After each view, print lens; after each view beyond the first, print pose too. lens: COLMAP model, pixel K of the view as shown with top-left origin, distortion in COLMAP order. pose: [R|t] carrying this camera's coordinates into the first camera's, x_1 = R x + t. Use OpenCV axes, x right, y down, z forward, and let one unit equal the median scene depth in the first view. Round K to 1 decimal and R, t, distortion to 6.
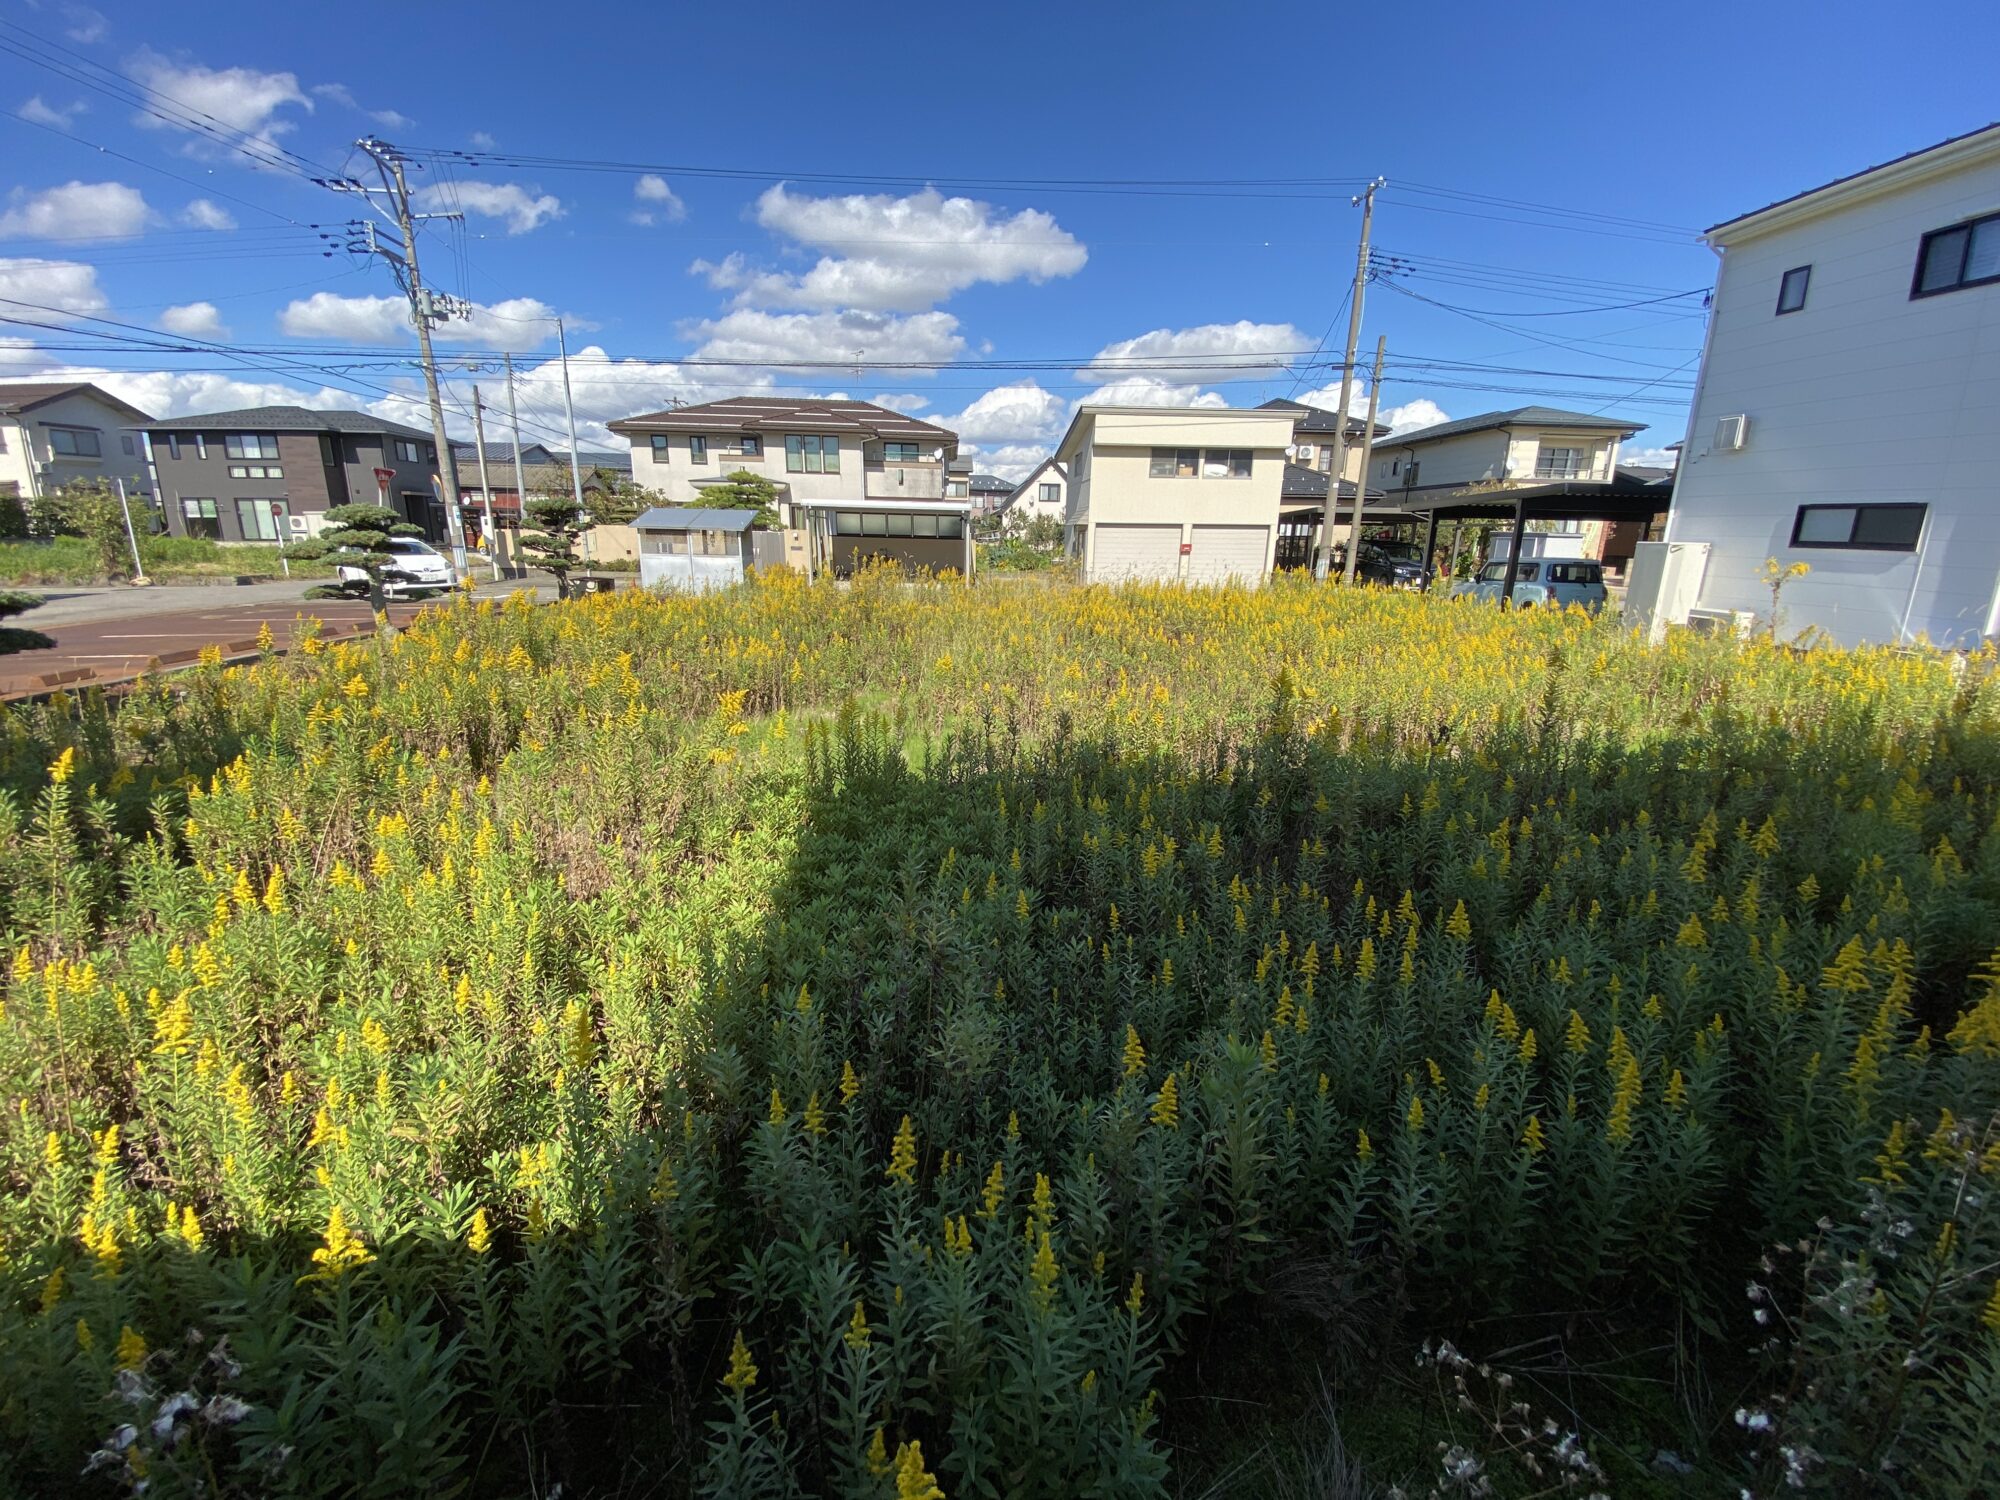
lens RADIAL K [[801.2, 0, 1000.0], [0, 801.2, 750.0], [0, 0, 1]] dist [0.027808, -0.023104]
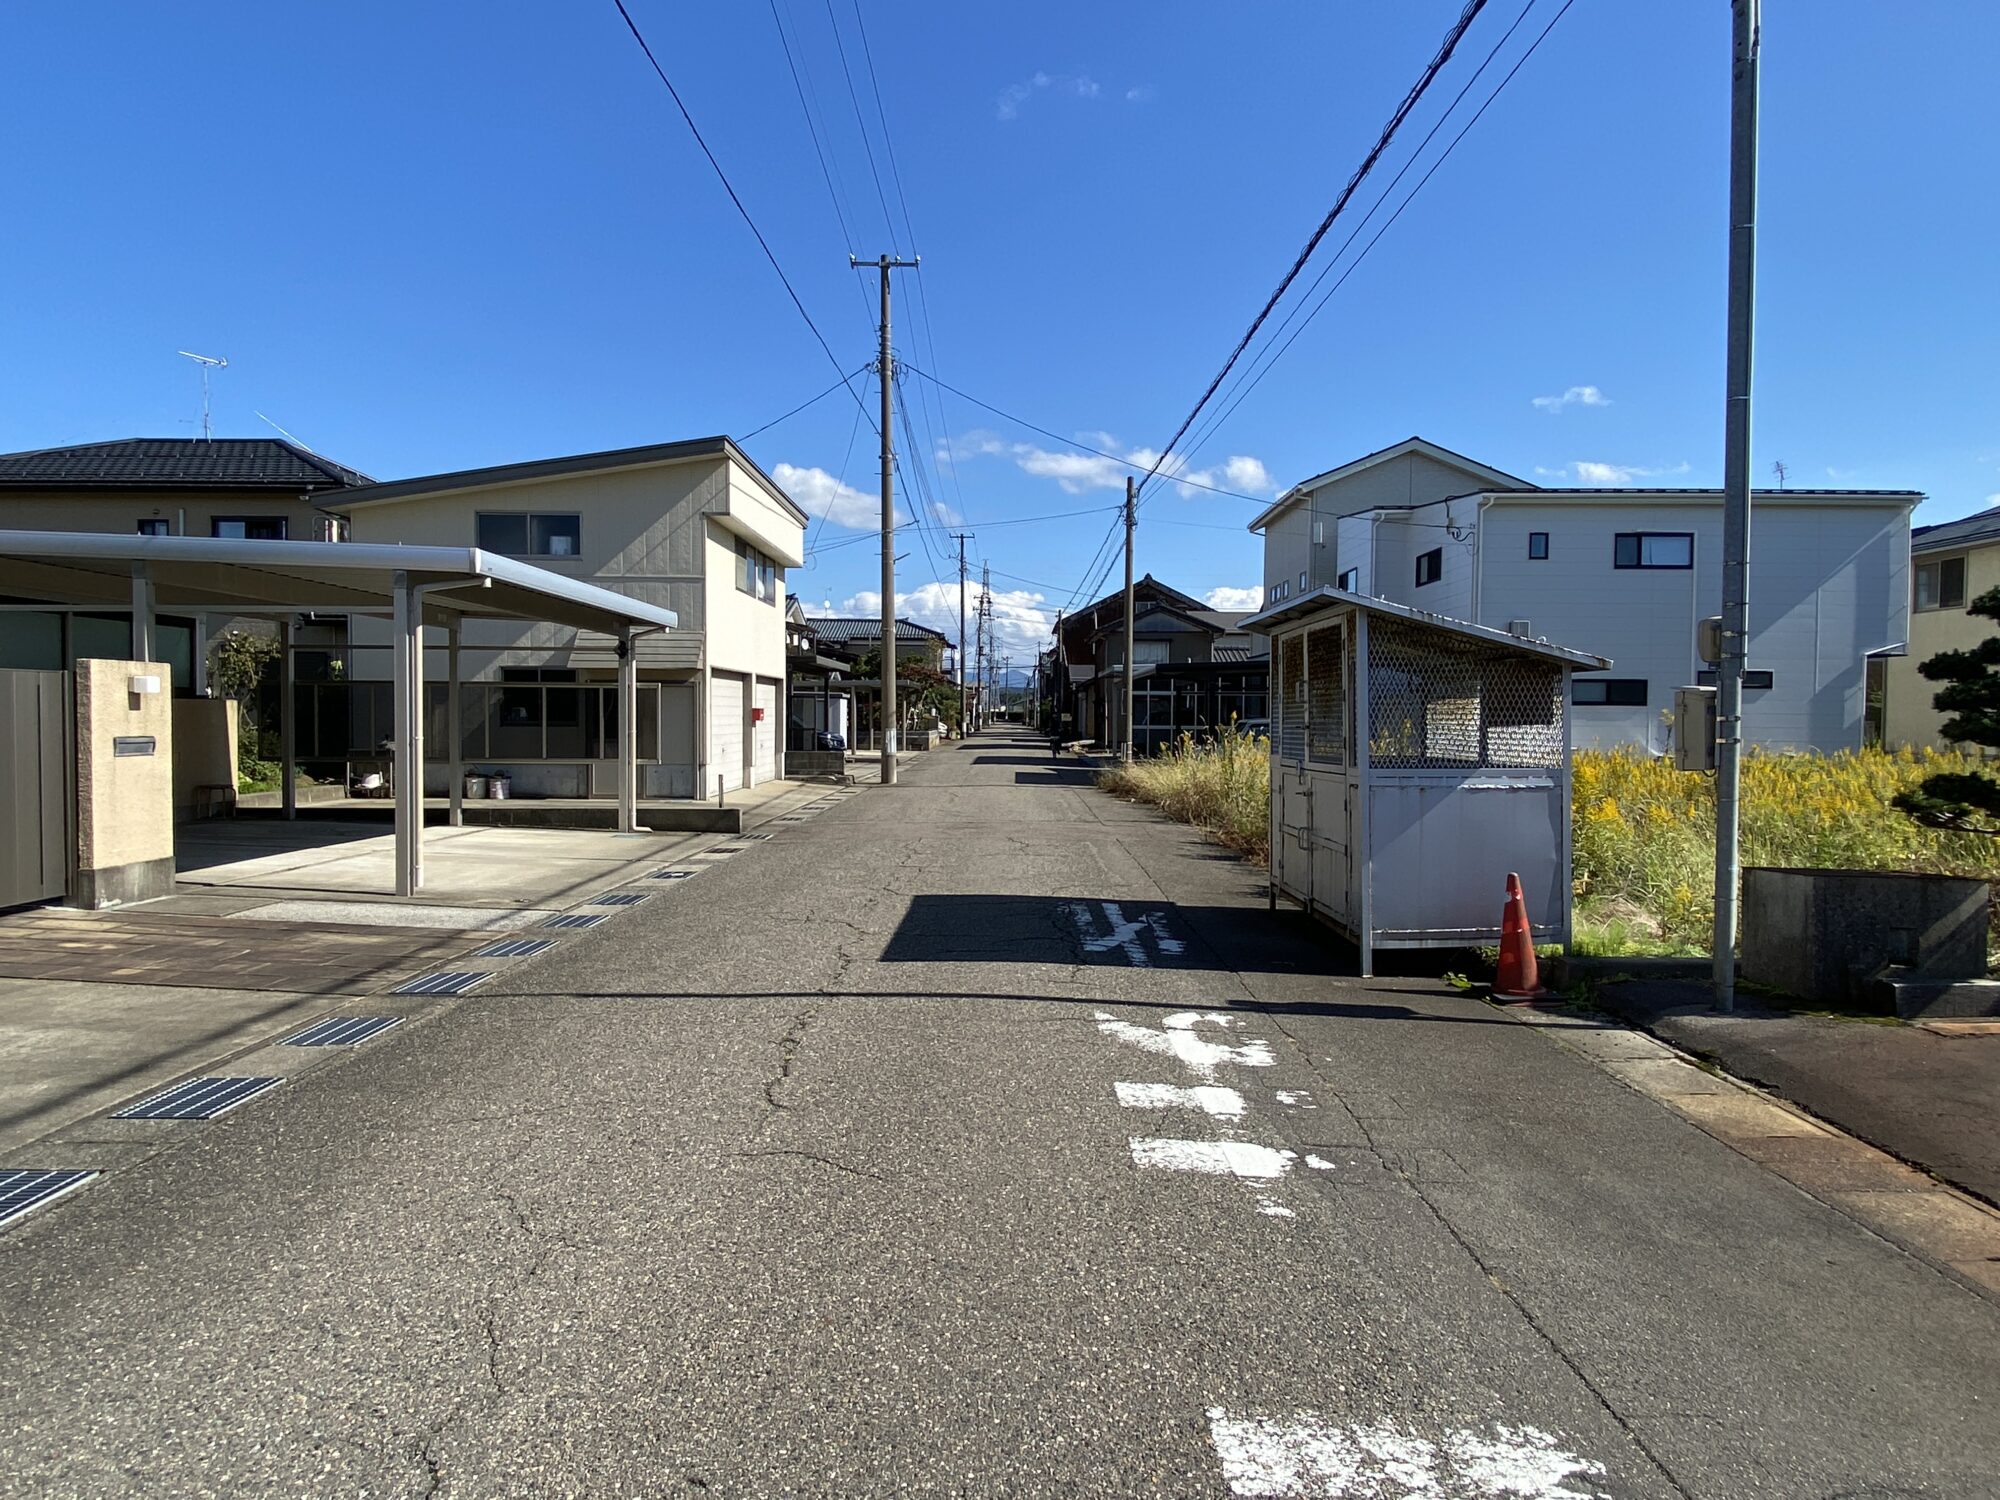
lens RADIAL K [[1191.8, 0, 993.7], [0, 1191.8, 754.3], [0, 0, 1]] dist [0.053267, -0.069479]
pose [[0.062971, -0.047829, 0.996869, -0.581827], [0.252930, 0.967006, 0.030419, -0.209271], [-0.965433, 0.250222, 0.072991, 0.786868]]
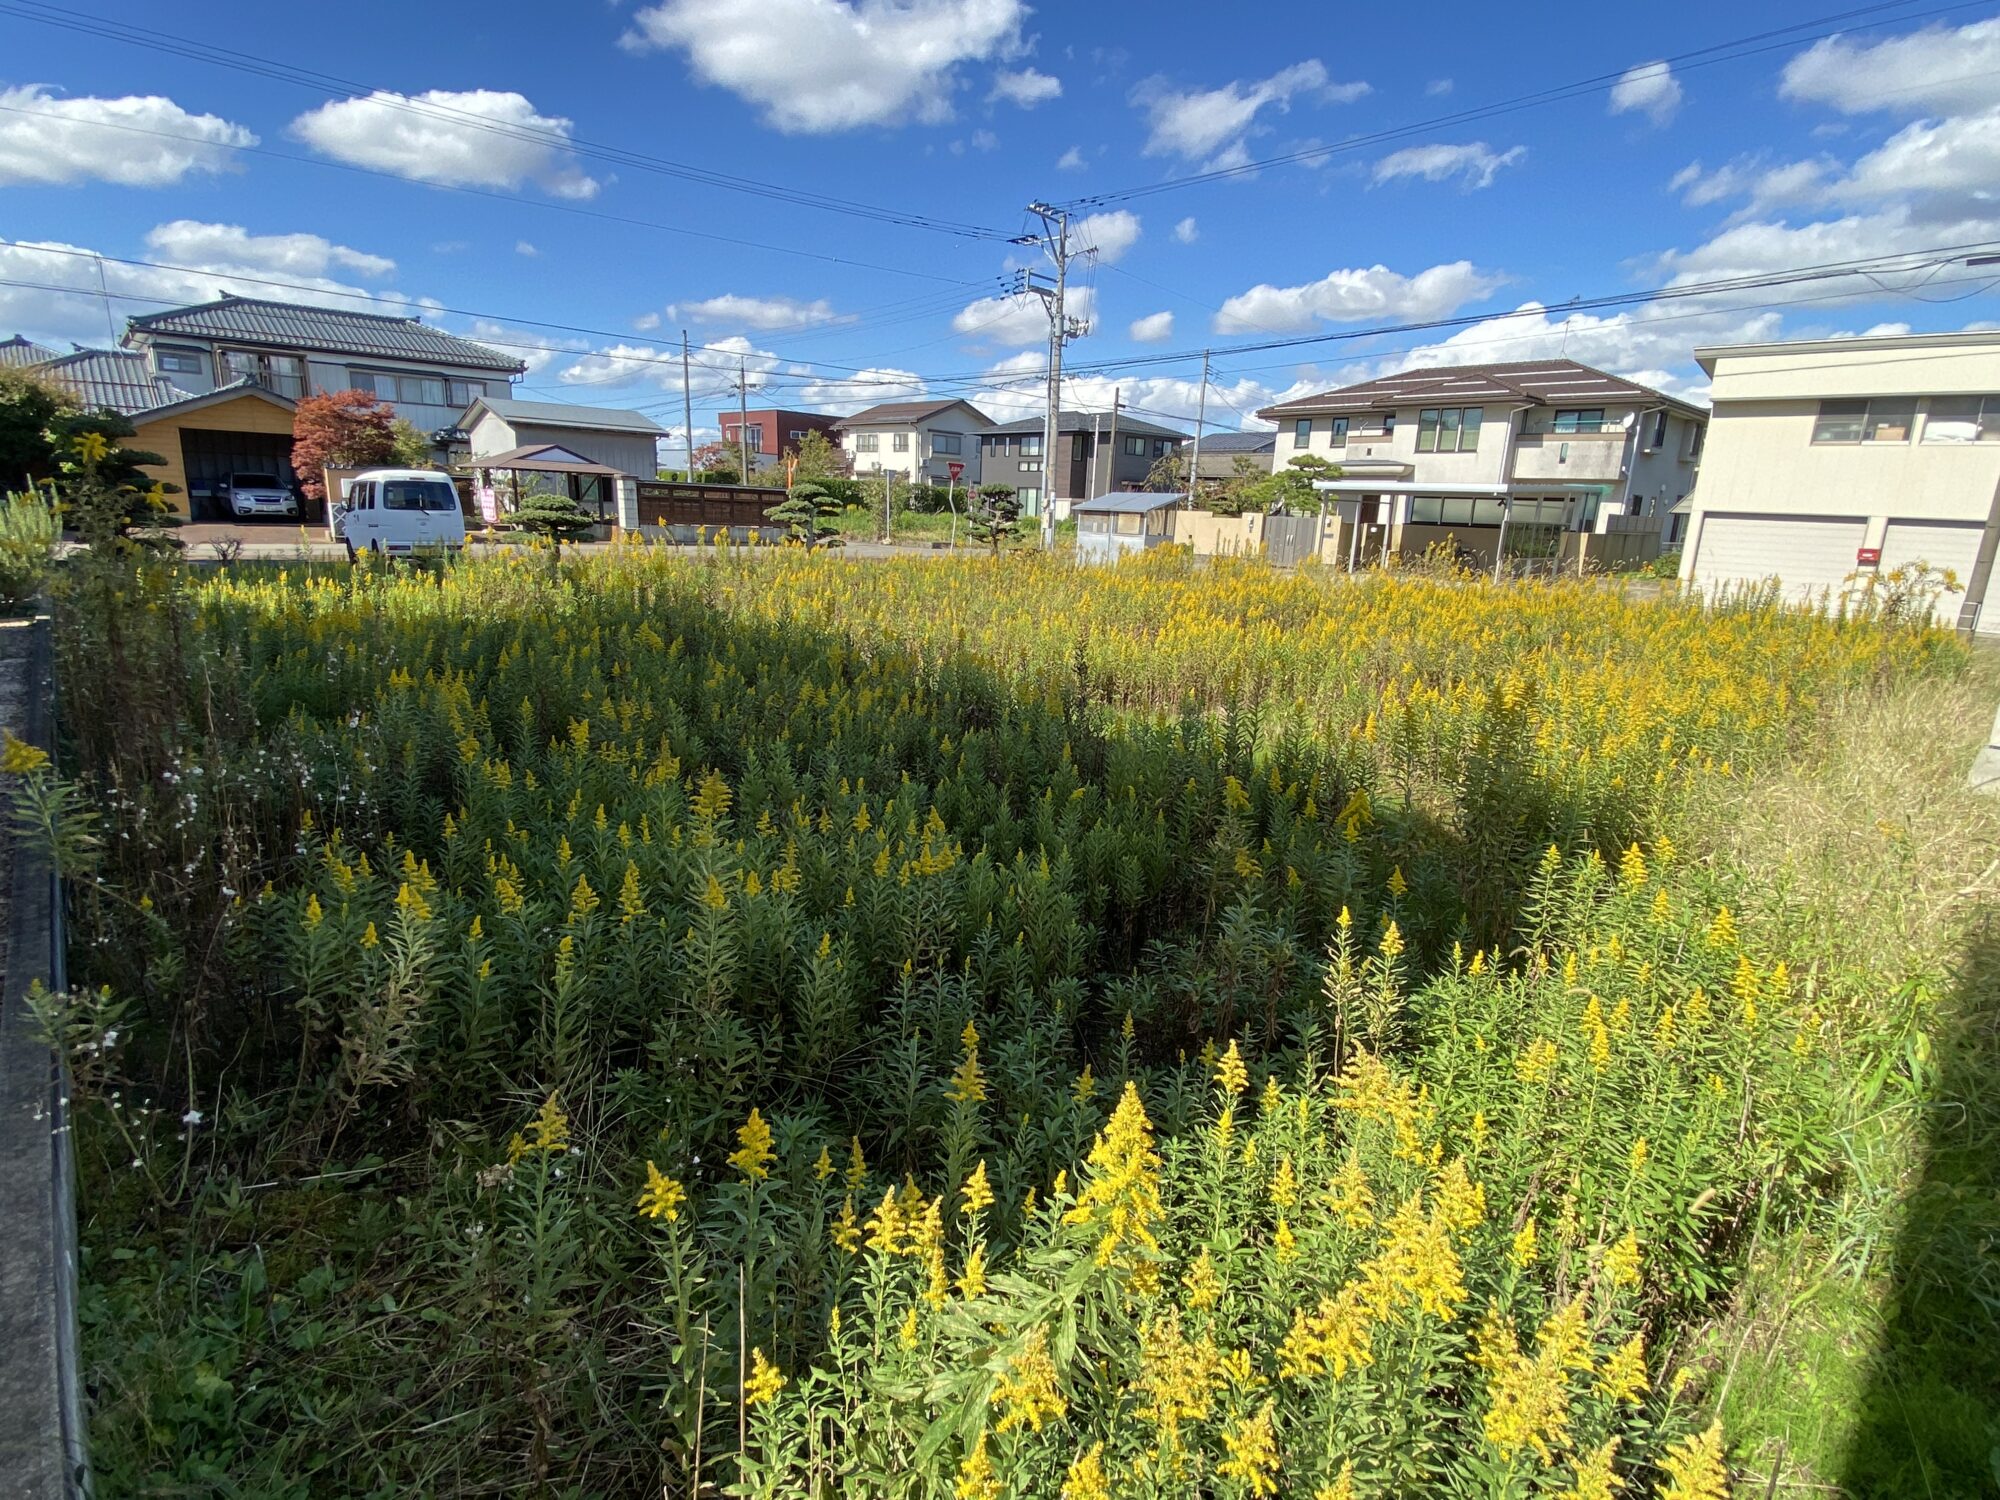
lens RADIAL K [[985.8, 0, 1000.0], [0, 985.8, 750.0], [0, 0, 1]] dist [-0.000414, -0.000917]
pose [[0.645276, 0.192366, -0.739334, 0.392595], [-0.223911, 0.972899, 0.057712, 0.002608], [0.730399, 0.128305, 0.670862, 0.015153]]
